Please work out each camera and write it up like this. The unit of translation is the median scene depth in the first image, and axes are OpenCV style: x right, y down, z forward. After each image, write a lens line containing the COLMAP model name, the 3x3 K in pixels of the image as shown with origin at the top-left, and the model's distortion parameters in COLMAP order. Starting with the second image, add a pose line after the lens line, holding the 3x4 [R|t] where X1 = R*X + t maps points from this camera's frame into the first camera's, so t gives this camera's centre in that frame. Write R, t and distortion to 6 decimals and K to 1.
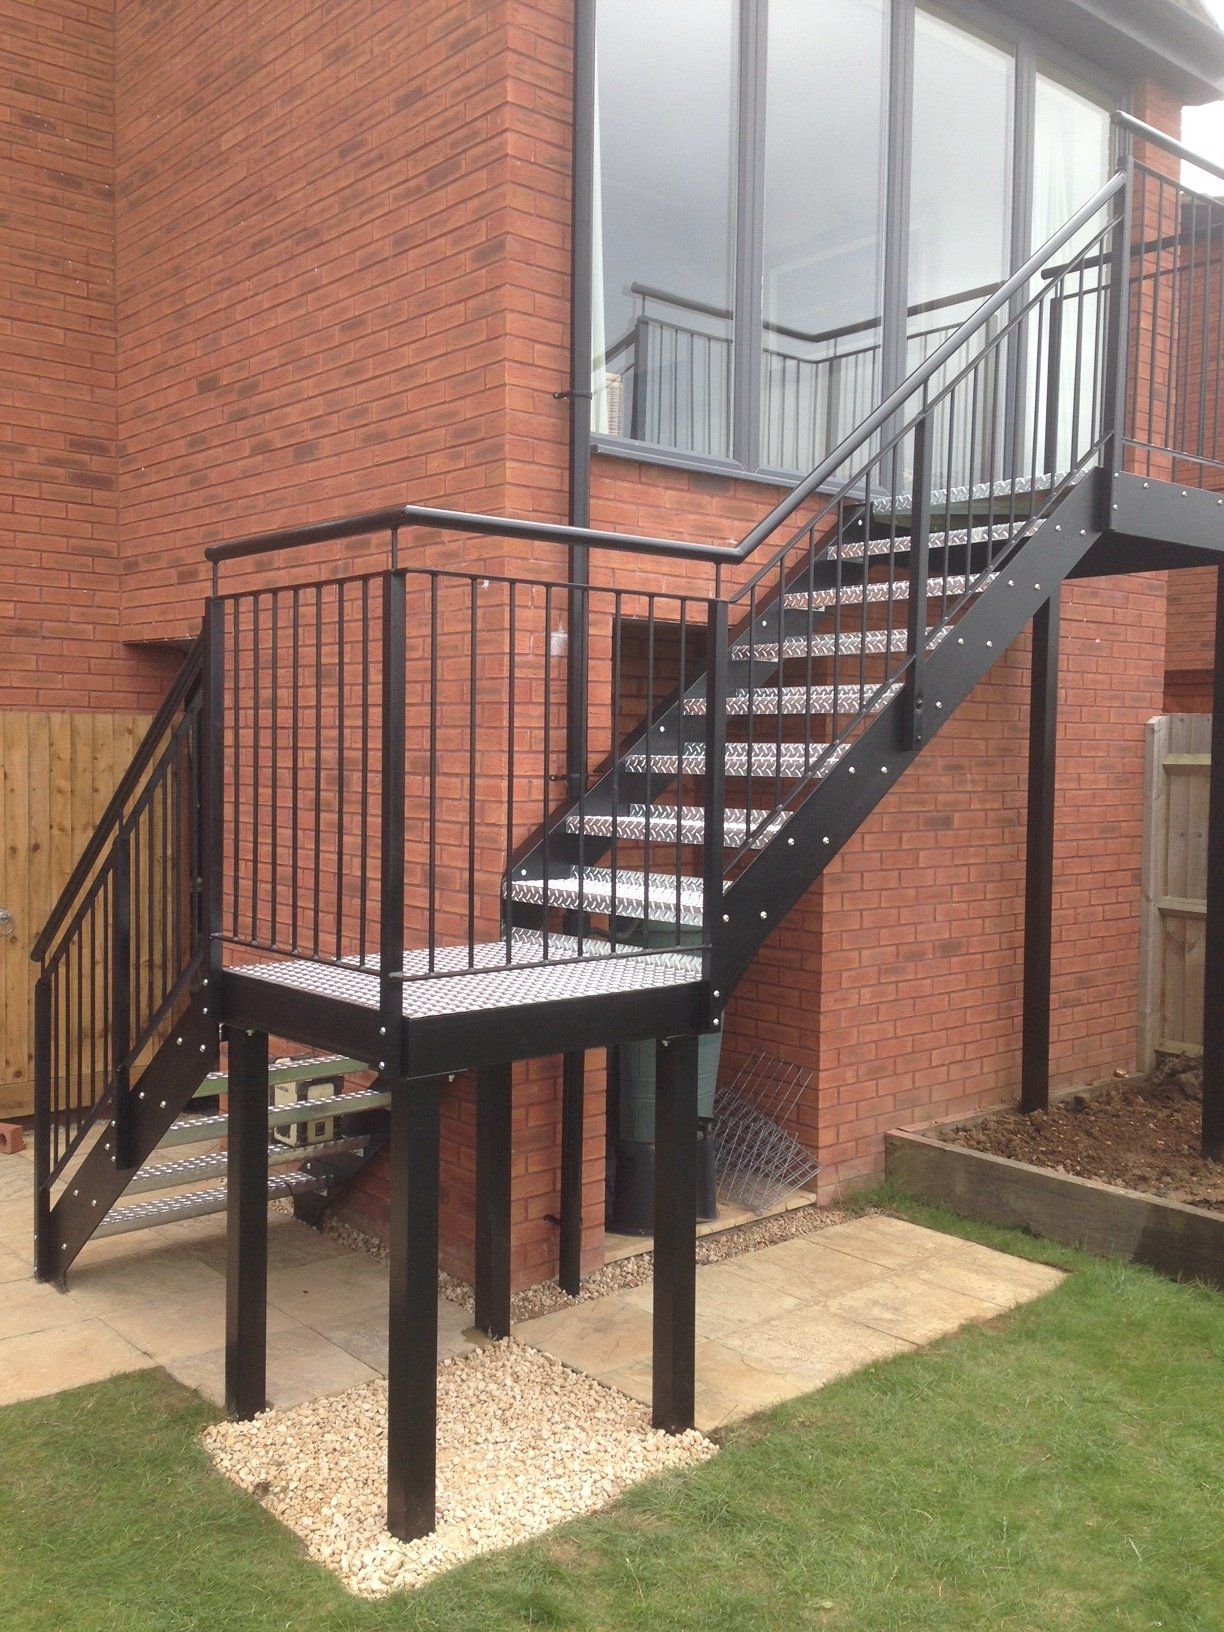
lens RADIAL K [[1491.6, 0, 610.8], [0, 1491.6, 817.8], [0, 0, 1]] dist [0.026451, 0.000000]
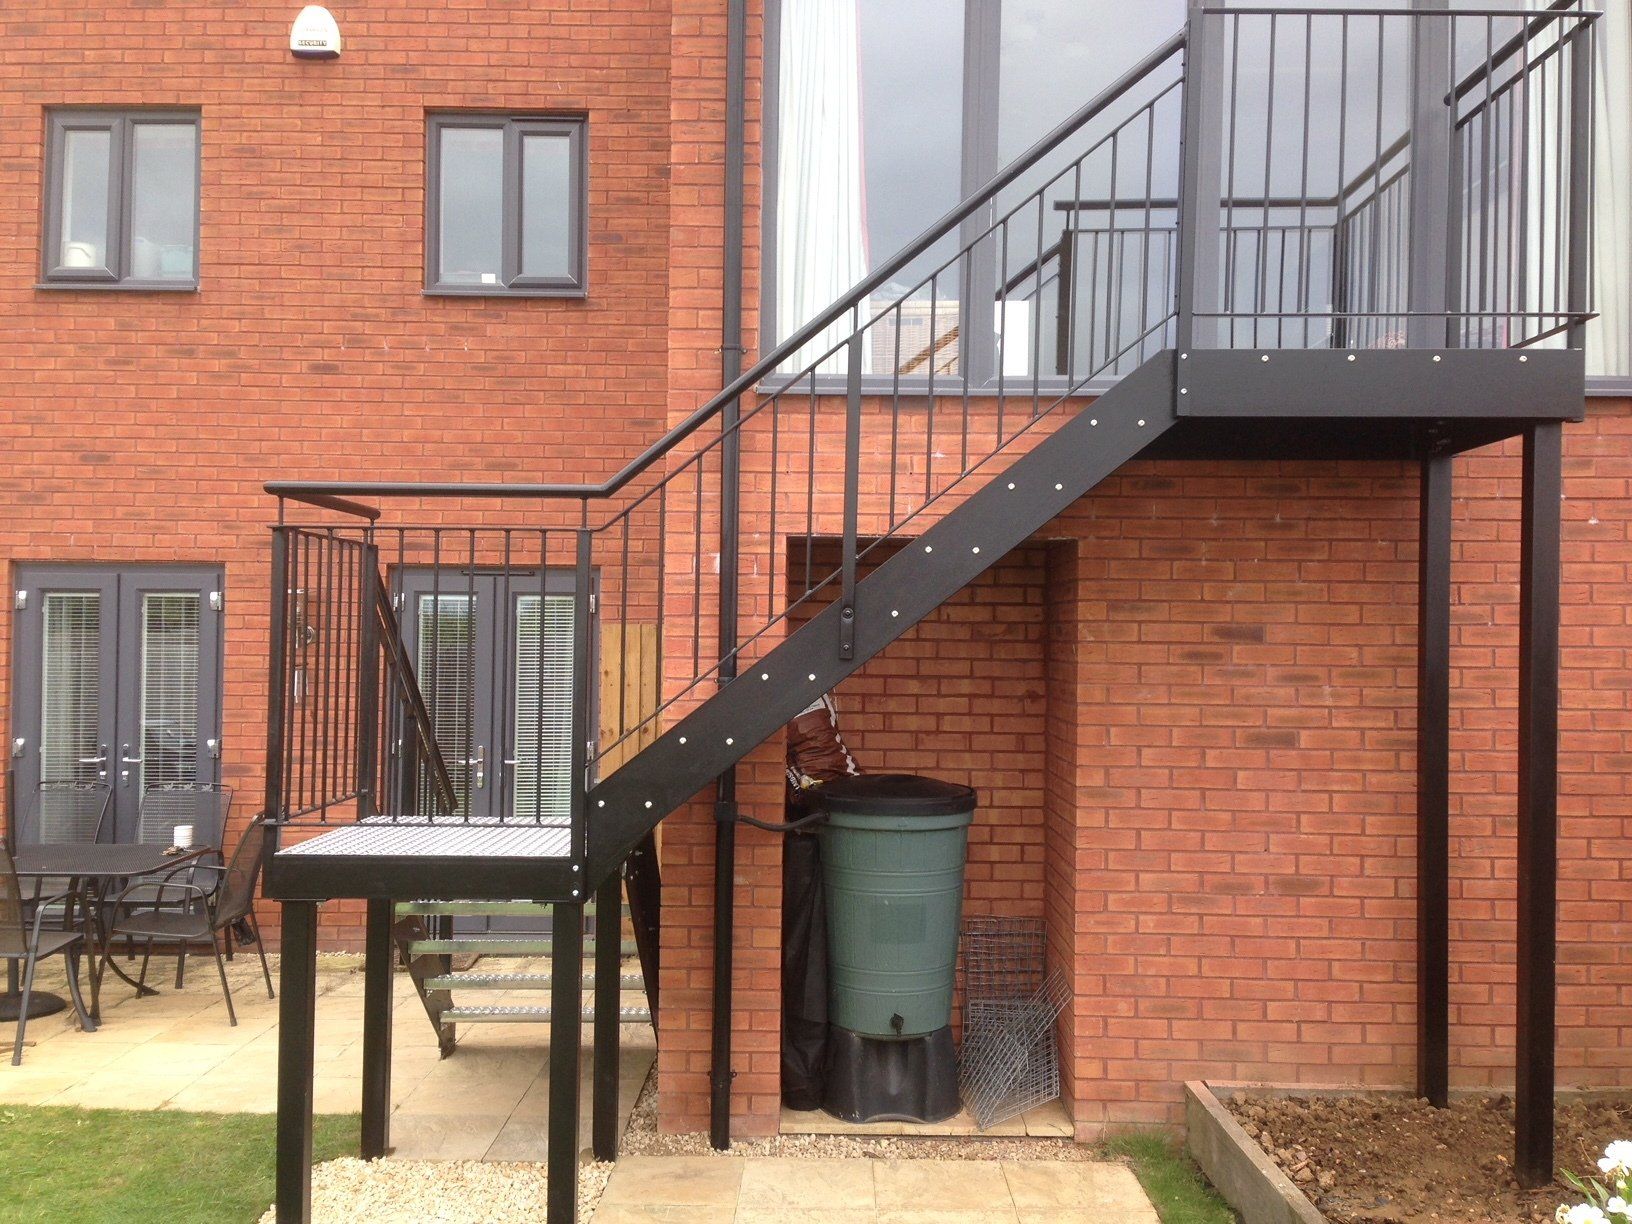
lens RADIAL K [[1491.6, 0, 814.4], [0, 1491.6, 614.5], [0, 0, 1]] dist [0.026451, 0.000000]
pose [[0.745215, -0.013191, -0.666694, 0.723451], [-0.033460, 0.997805, -0.057144, -0.013546], [0.665985, 0.064893, 0.743137, 0.185276]]
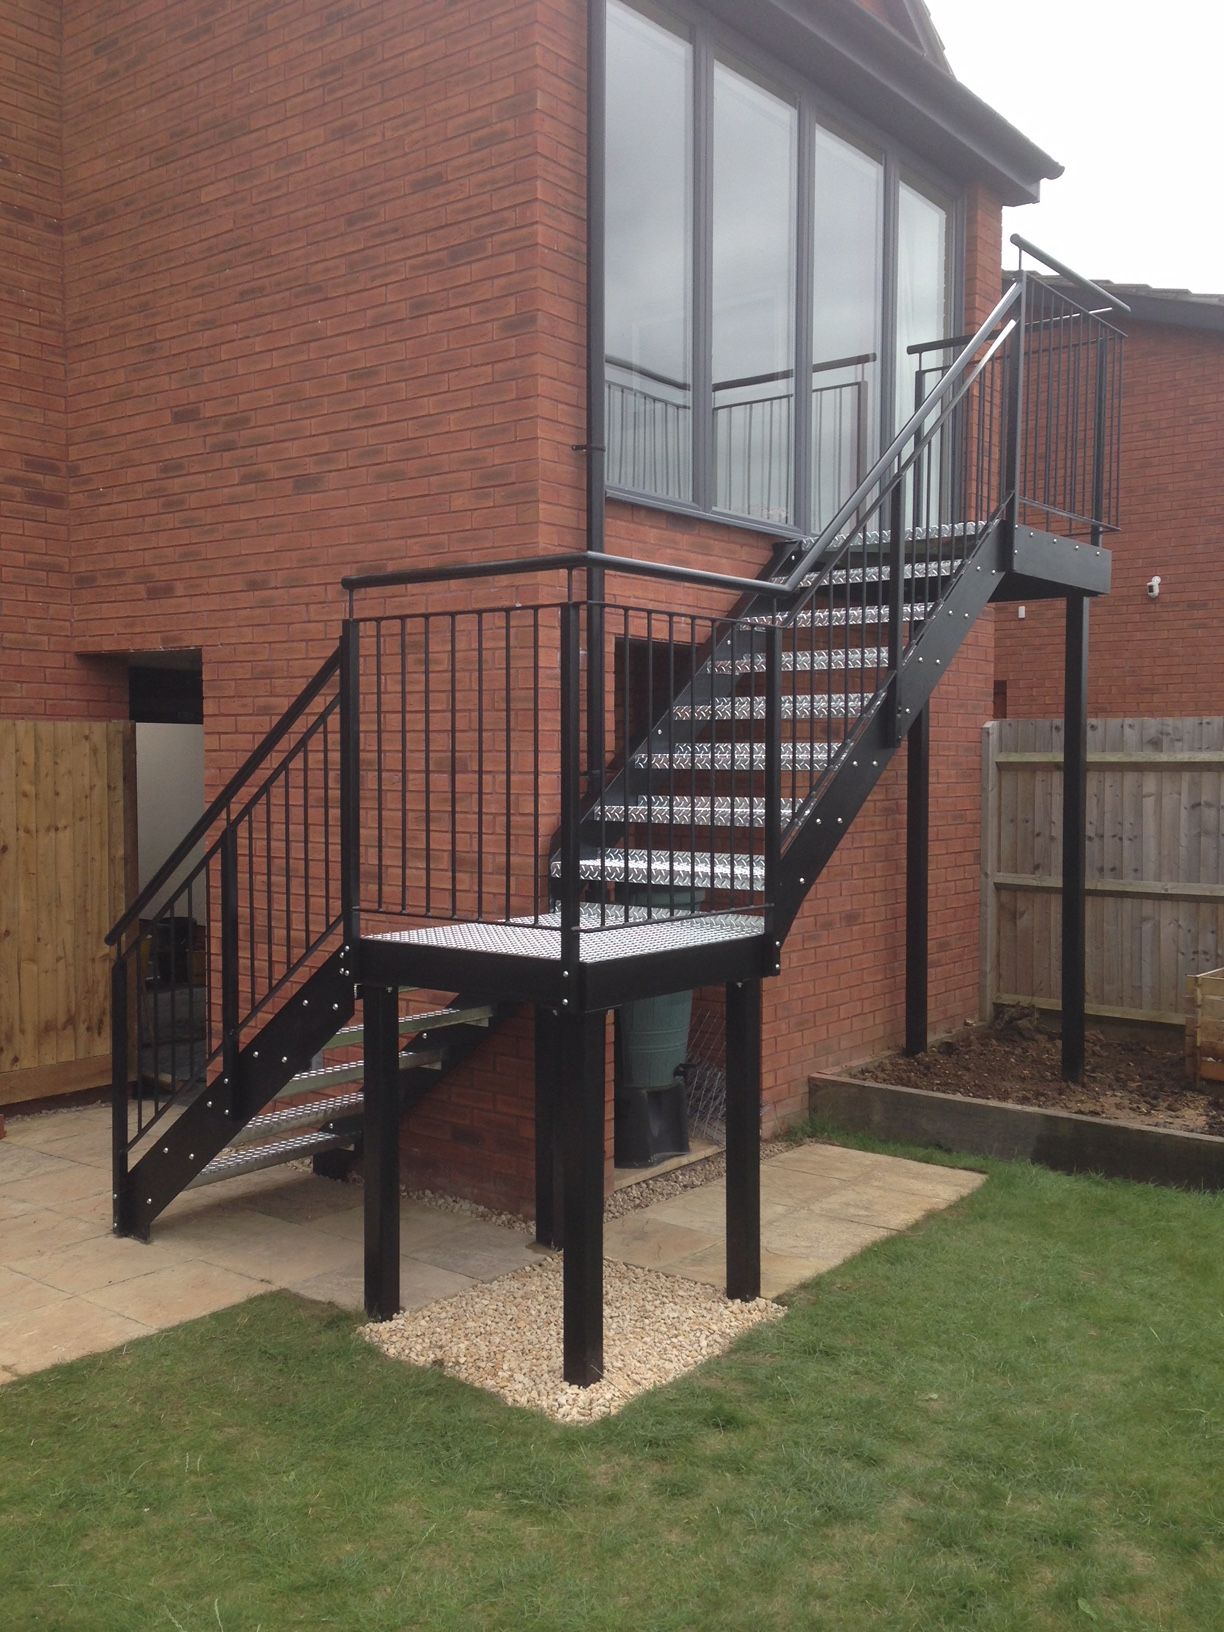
lens RADIAL K [[1491.6, 0, 602.5], [0, 1491.6, 814.6], [0, 0, 1]] dist [0.026451, 0.000000]
pose [[0.981889, -0.014288, 0.188917, -0.224105], [0.015612, 0.999863, -0.005518, 0.011142], [-0.188812, 0.008367, 0.981978, -0.141231]]
